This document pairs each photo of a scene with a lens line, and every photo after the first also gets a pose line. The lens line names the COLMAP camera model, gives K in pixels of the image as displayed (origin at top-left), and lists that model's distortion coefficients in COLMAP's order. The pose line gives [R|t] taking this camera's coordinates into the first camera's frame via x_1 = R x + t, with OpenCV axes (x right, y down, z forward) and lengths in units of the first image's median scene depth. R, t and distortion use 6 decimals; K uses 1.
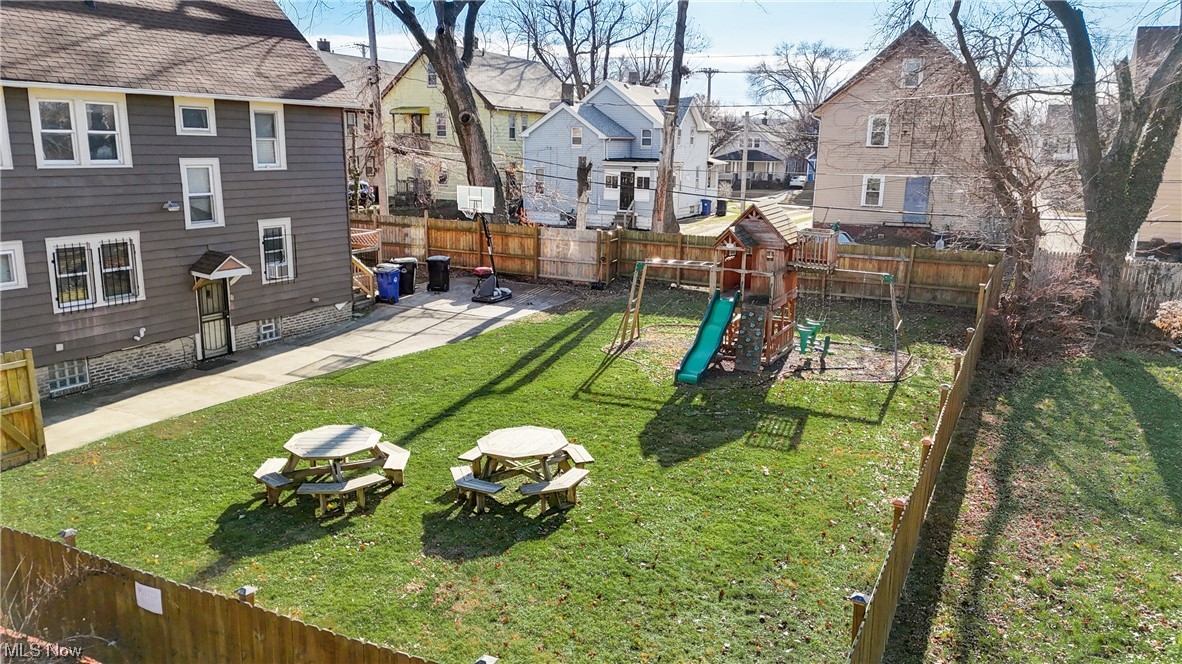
lens RADIAL K [[874.6, 0, 591.0], [0, 874.6, 332.0], [0, 0, 1]] dist [0.111318, -0.111029]
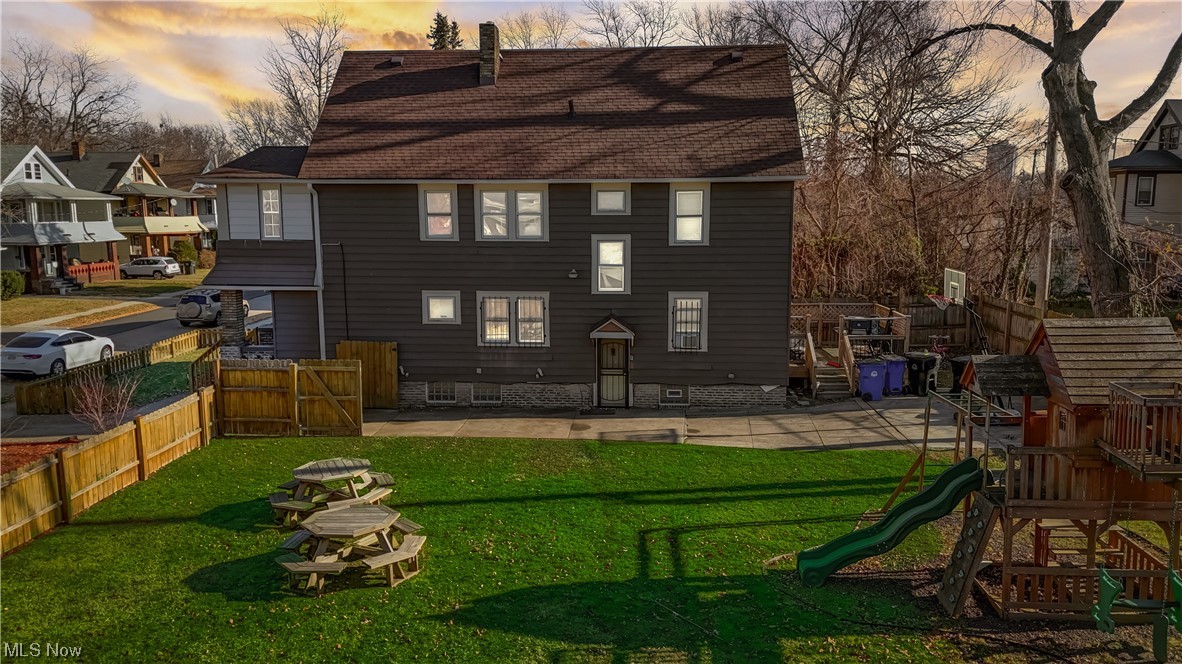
lens RADIAL K [[874.6, 0, 591.0], [0, 874.6, 332.0], [0, 0, 1]] dist [0.111318, -0.111029]
pose [[0.382841, 0.113933, -0.916762, 0.585093], [-0.185234, 0.981680, 0.044646, -0.112462], [0.905053, 0.152723, 0.396931, 0.527177]]
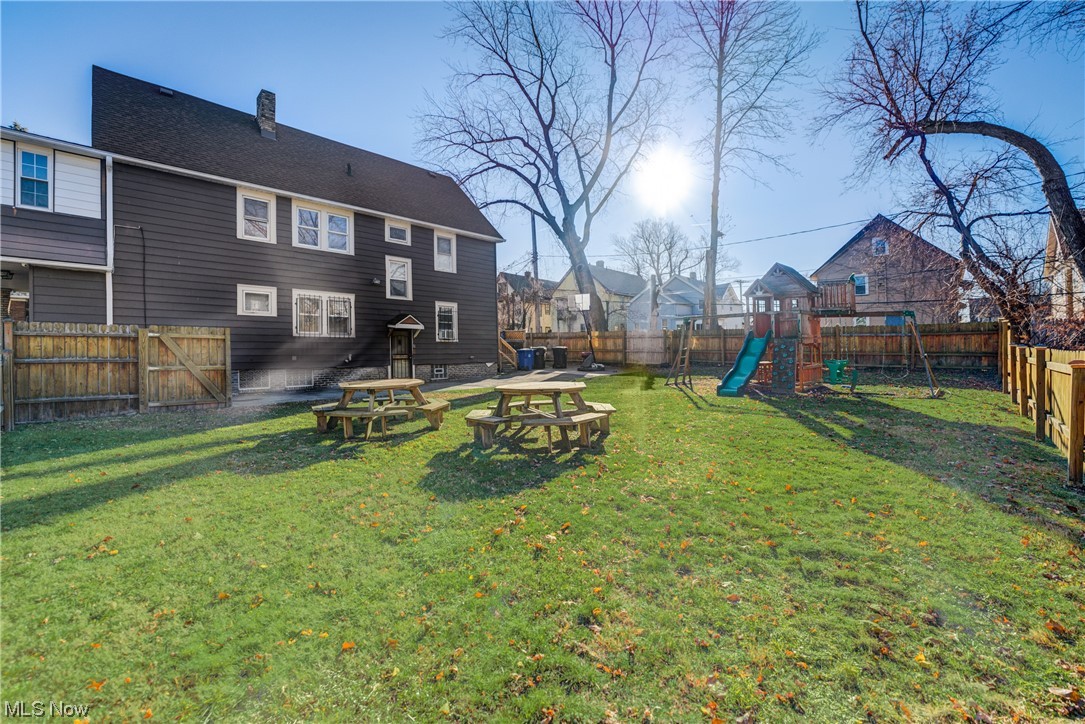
lens RADIAL K [[444.3, 0, 540.3], [0, 444.3, 347.6], [0, 0, 1]] dist [-0.020790, -0.000099]
pose [[0.954631, -0.021584, -0.297009, 0.045437], [-0.042720, 0.977128, -0.208319, 0.121973], [0.294712, 0.211556, 0.931874, 0.342535]]
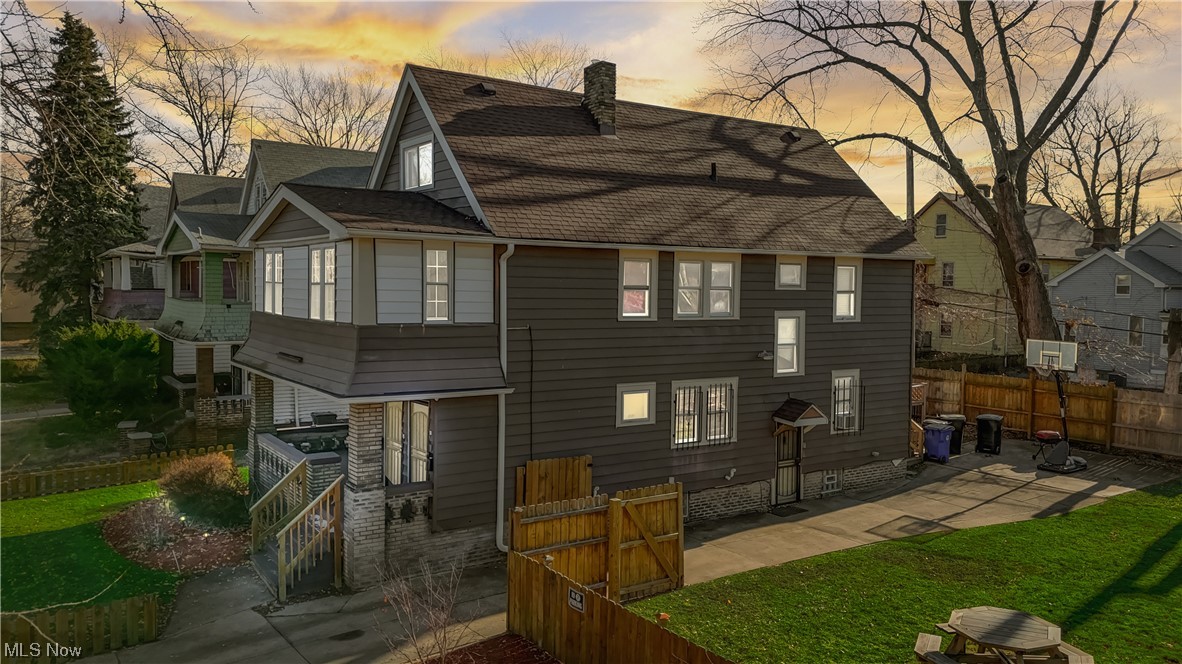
lens RADIAL K [[874.6, 0, 591.0], [0, 874.6, 332.0], [0, 0, 1]] dist [0.111318, -0.111029]
pose [[0.883001, 0.019473, -0.468967, -0.153655], [-0.097375, 0.985001, -0.142445, 0.000694], [0.459159, 0.171444, 0.871653, -0.009305]]
